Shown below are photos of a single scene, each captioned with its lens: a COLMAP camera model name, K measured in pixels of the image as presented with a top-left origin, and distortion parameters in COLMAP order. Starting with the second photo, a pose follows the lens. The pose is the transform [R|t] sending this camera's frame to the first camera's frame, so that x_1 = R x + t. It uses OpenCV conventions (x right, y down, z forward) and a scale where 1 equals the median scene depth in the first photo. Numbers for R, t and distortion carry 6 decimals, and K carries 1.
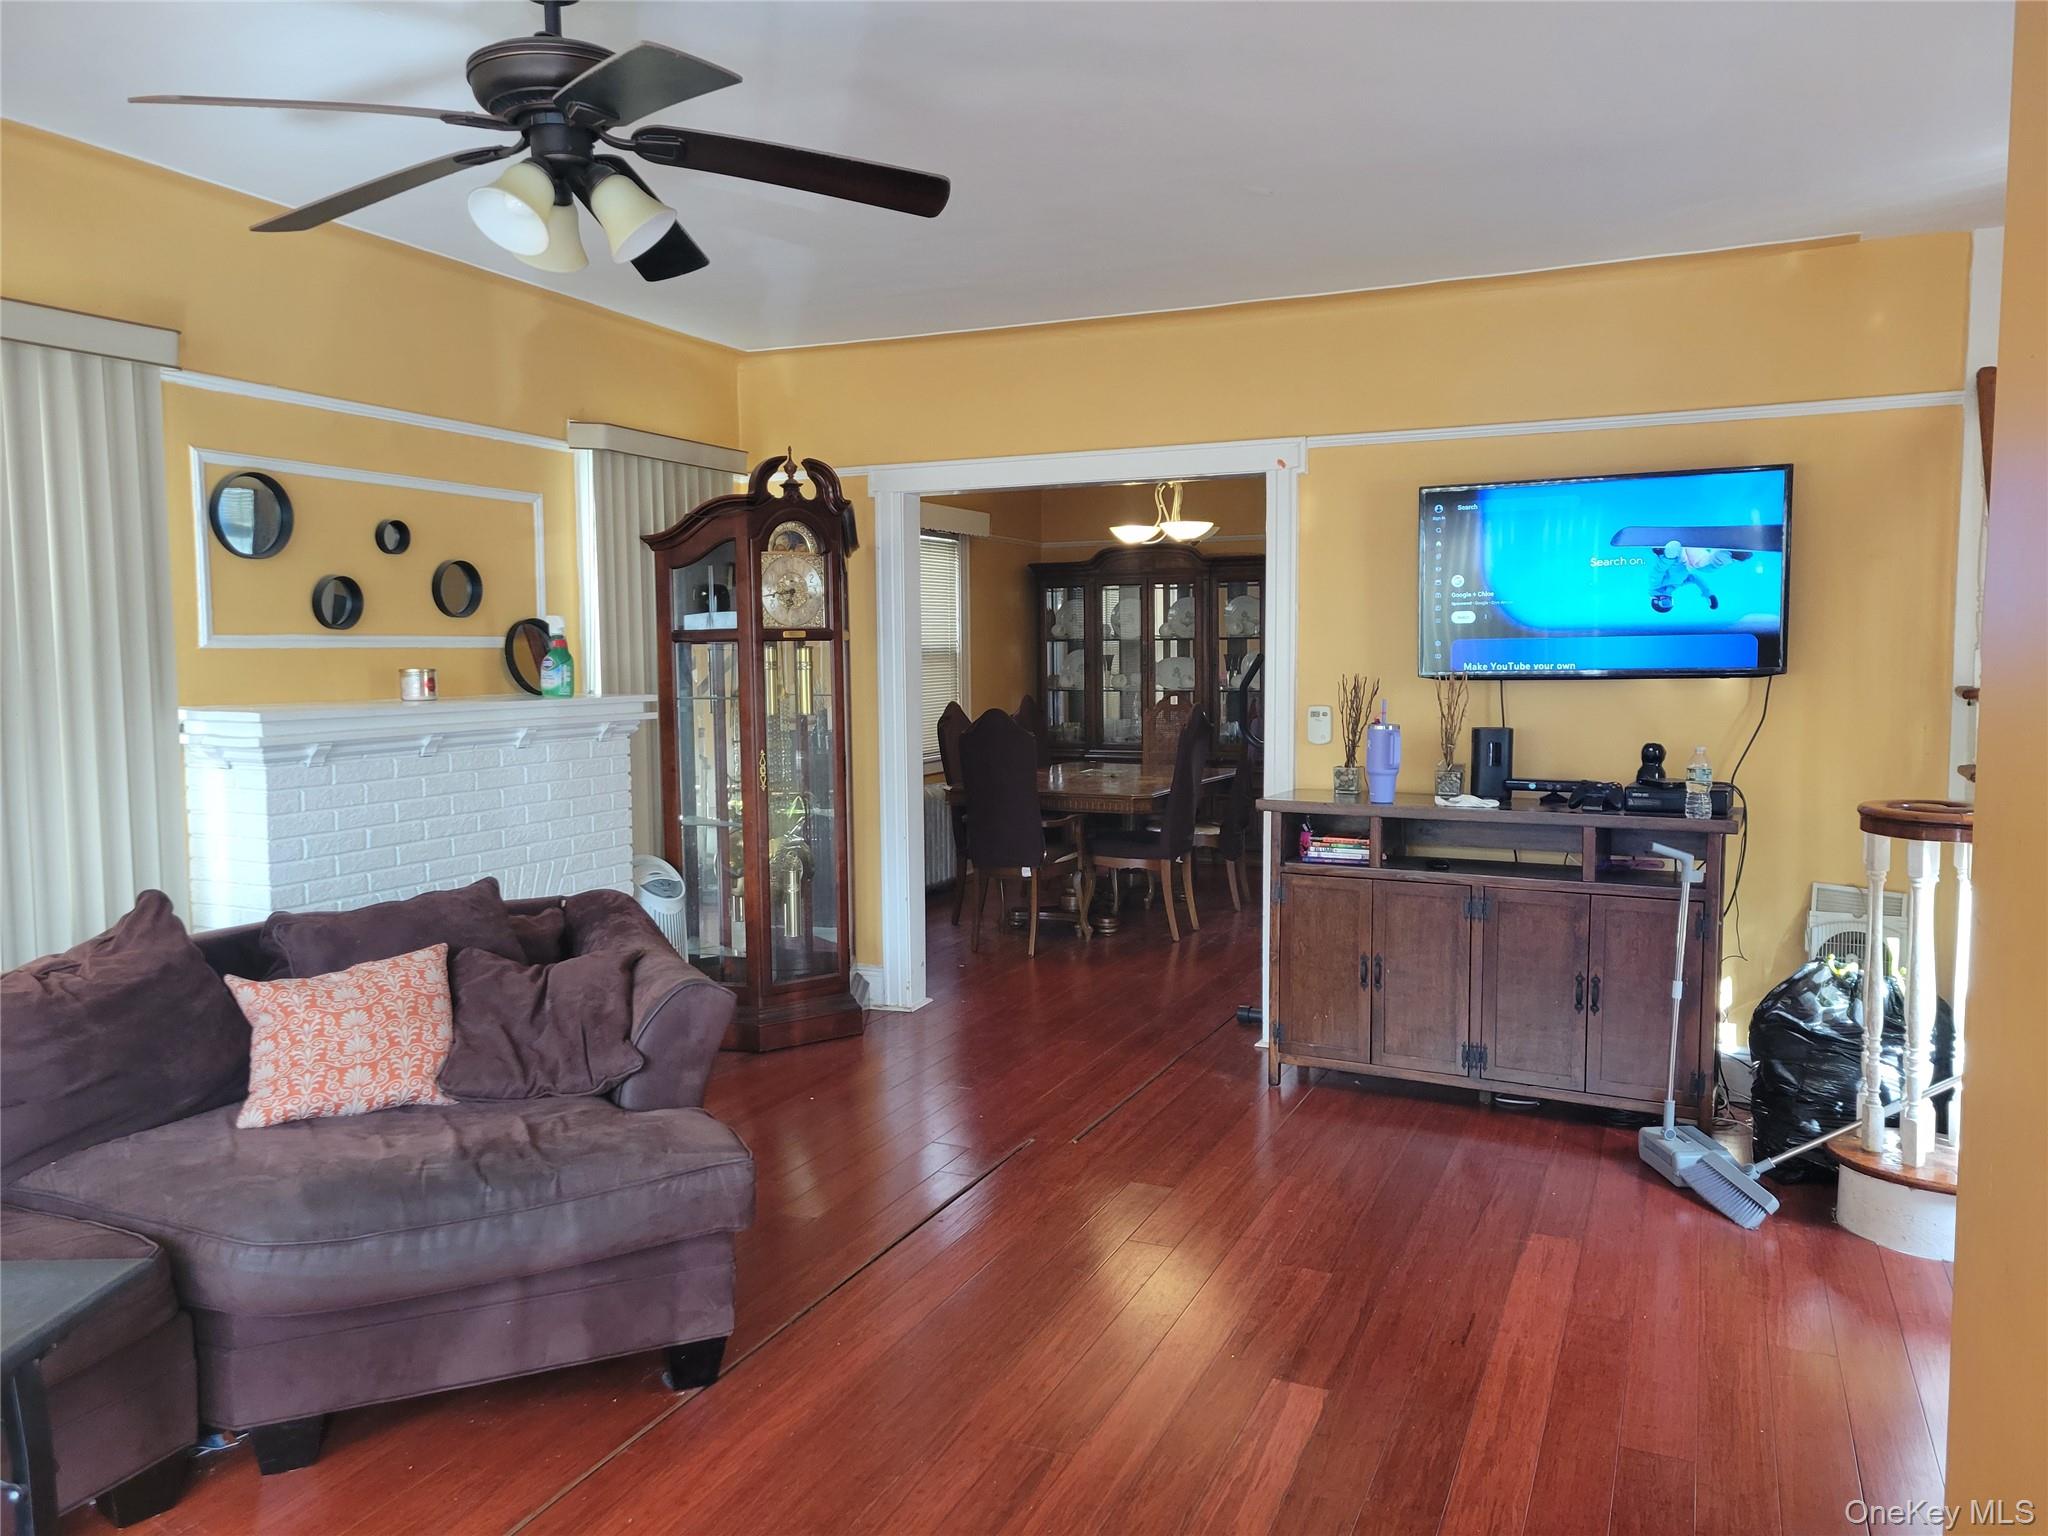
lens RADIAL K [[1553.0, 0, 980.9], [0, 1553.0, 765.4], [0, 0, 1]] dist [0.052878, -0.006424]
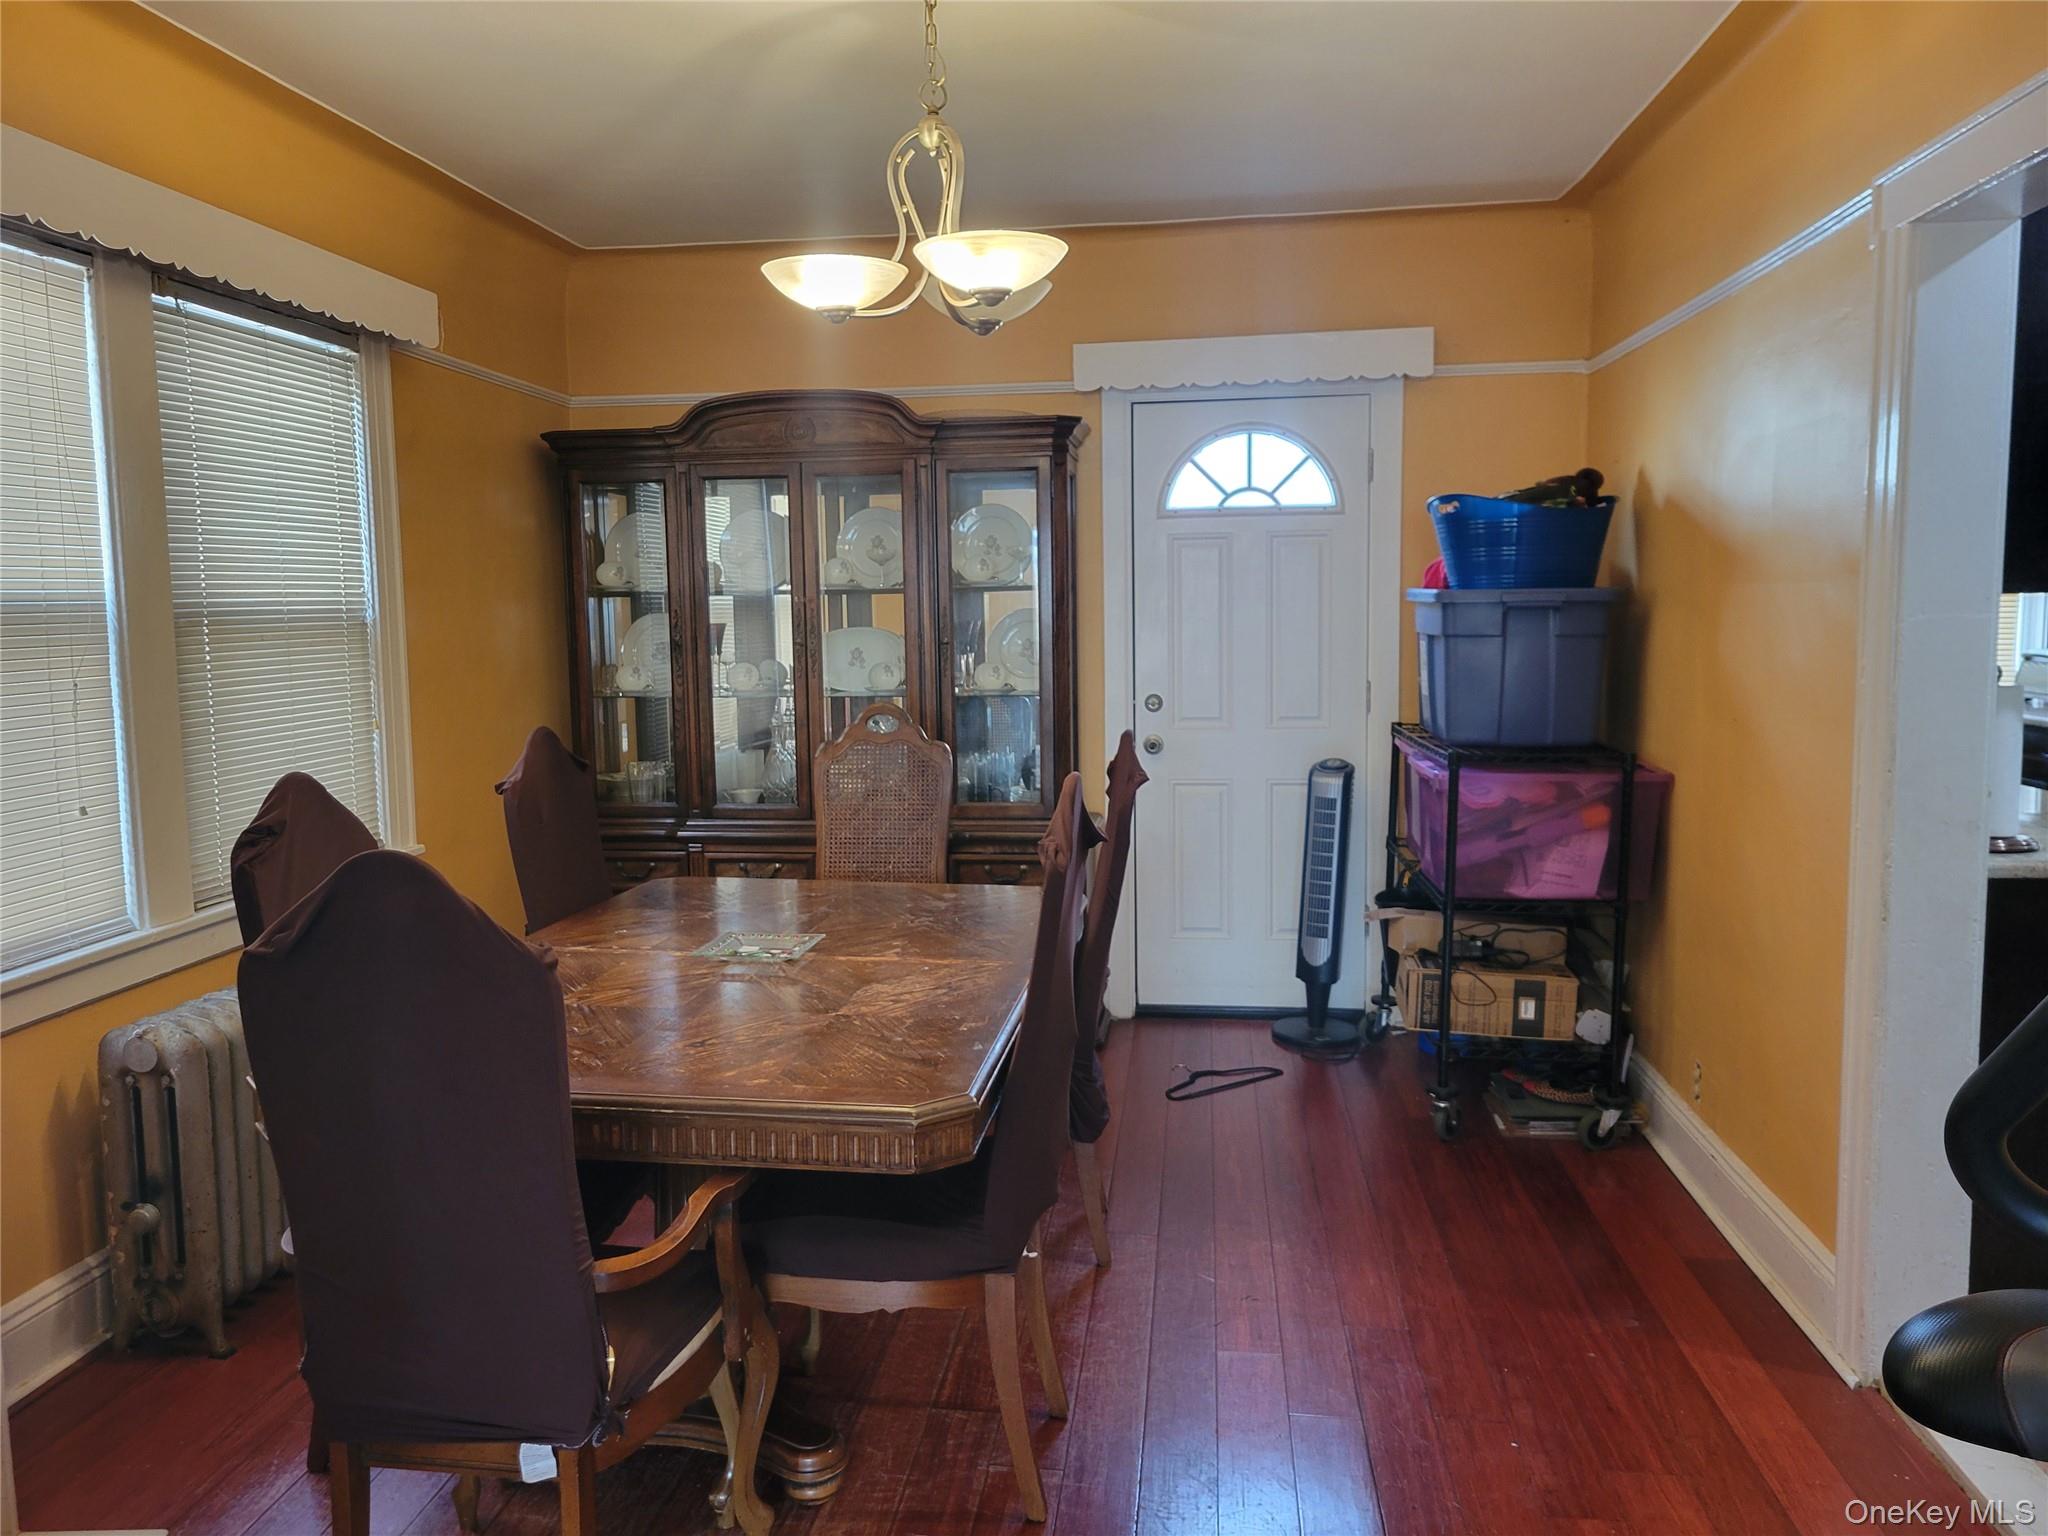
lens RADIAL K [[1556.4, 0, 975.3], [0, 1556.4, 754.3], [0, 0, 1]] dist [0.045376, 0.004639]
pose [[0.959280, -0.031992, 0.280639, 0.020413], [0.028237, 0.999450, 0.017412, -0.036440], [-0.281042, -0.008779, 0.959655, 0.507025]]
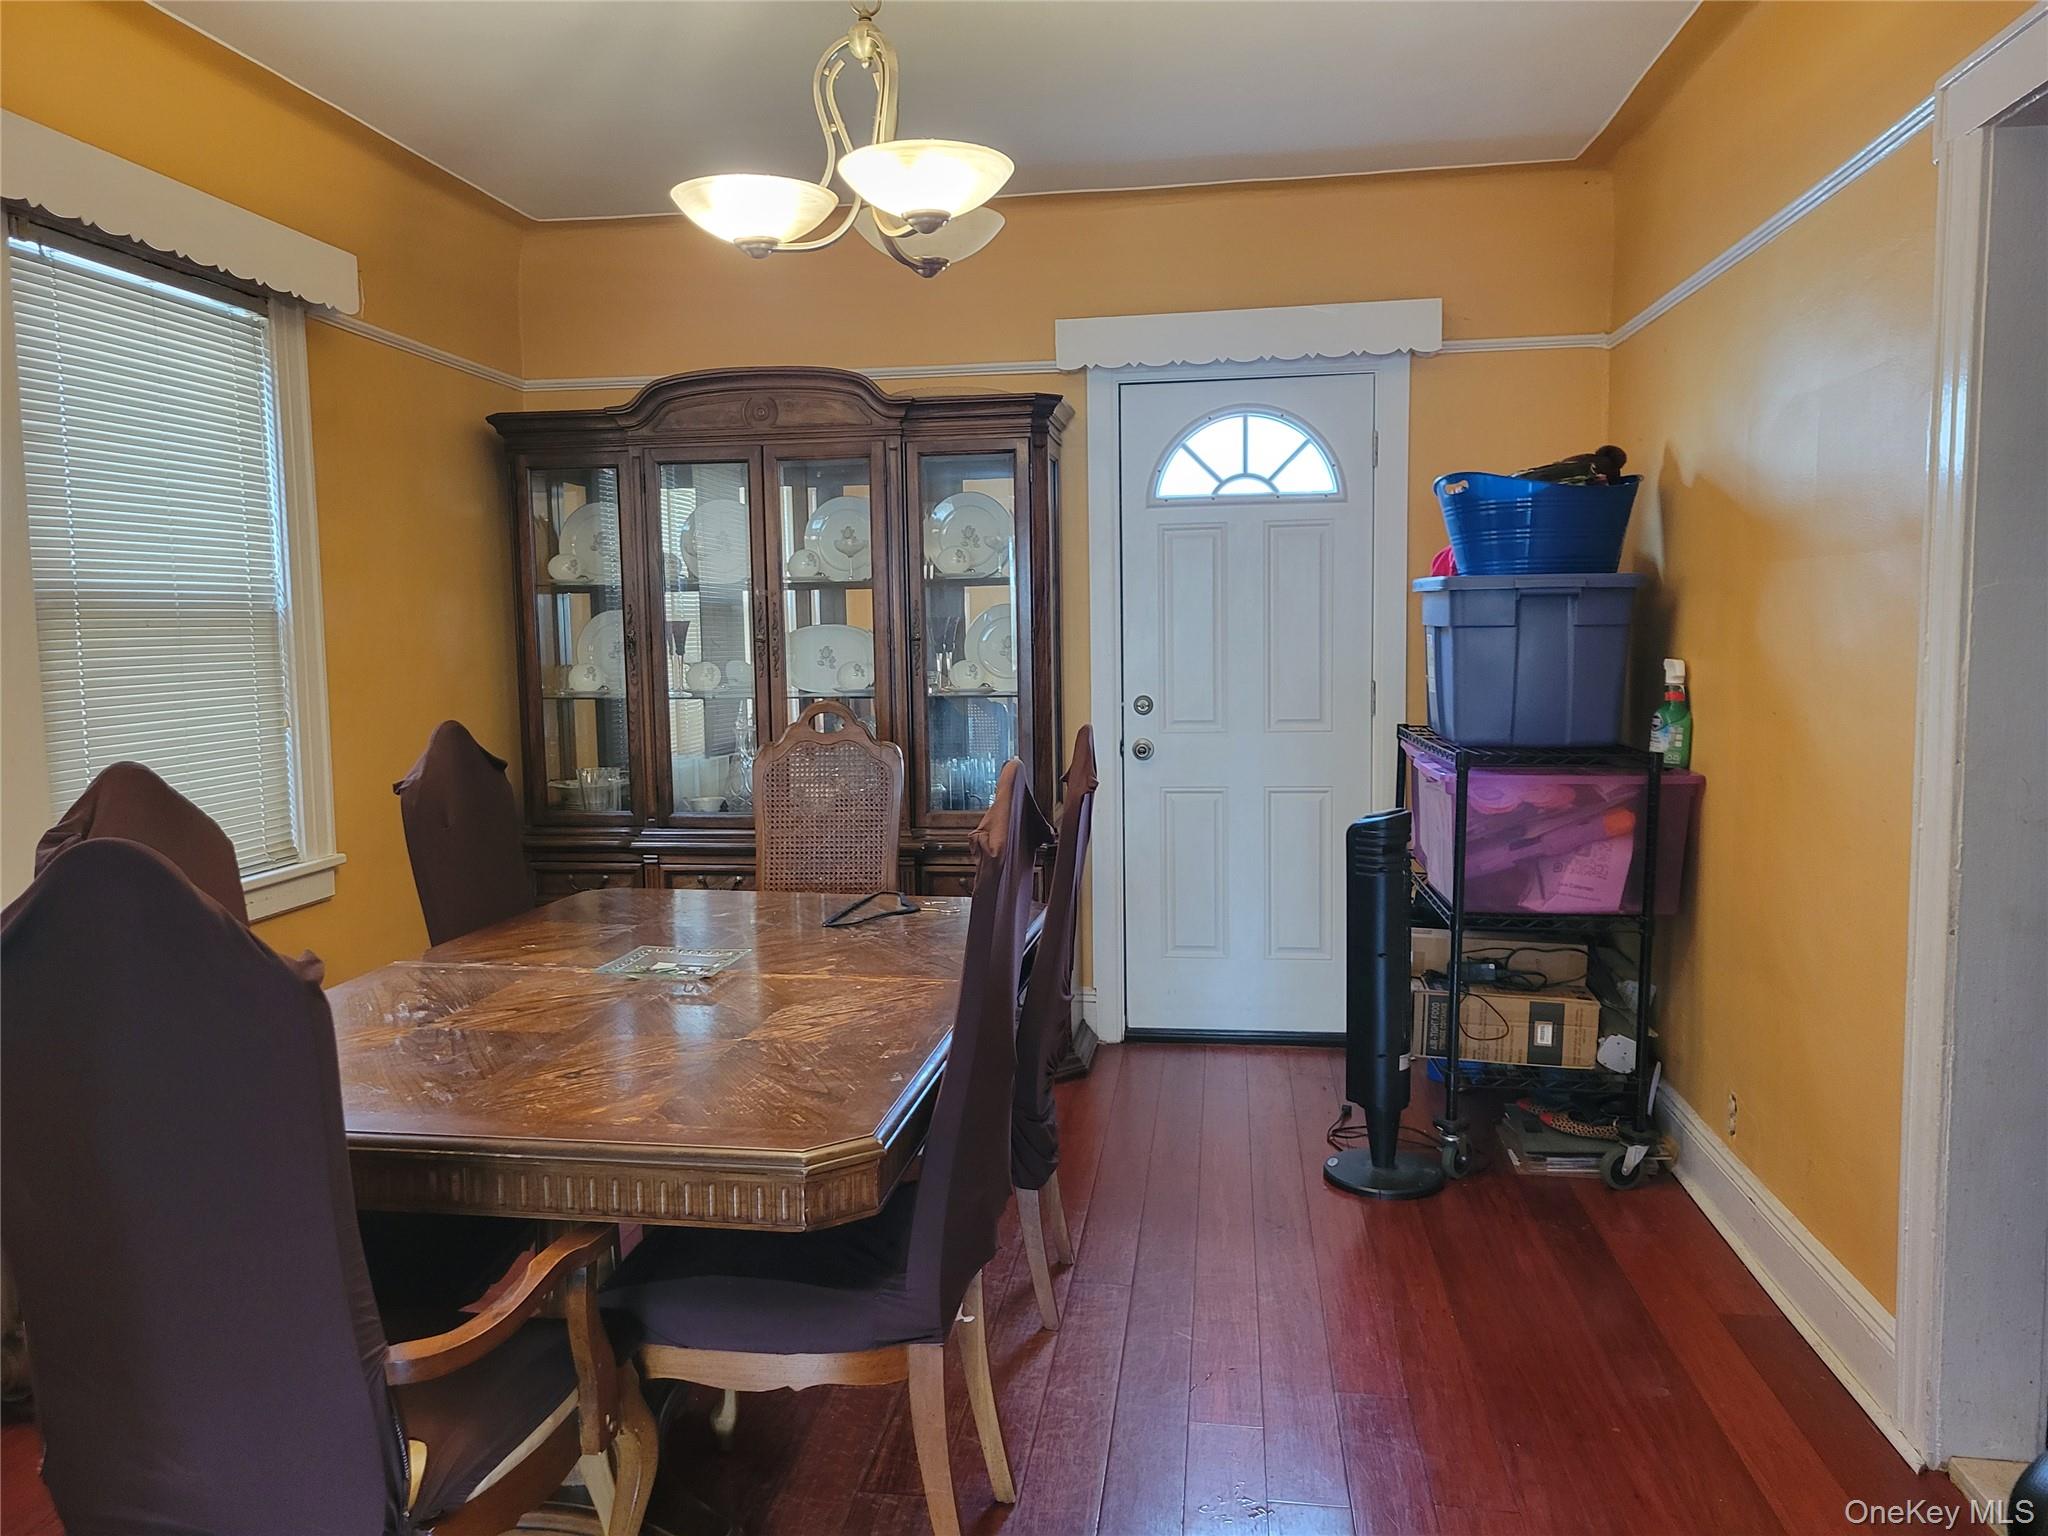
lens RADIAL K [[1553.0, 0, 980.9], [0, 1553.0, 765.4], [0, 0, 1]] dist [0.052878, -0.006424]
pose [[0.961973, -0.029693, 0.271526, 0.042082], [0.028024, 0.999557, 0.010022, -0.030506], [-0.271704, -0.002032, 0.962379, 0.534994]]
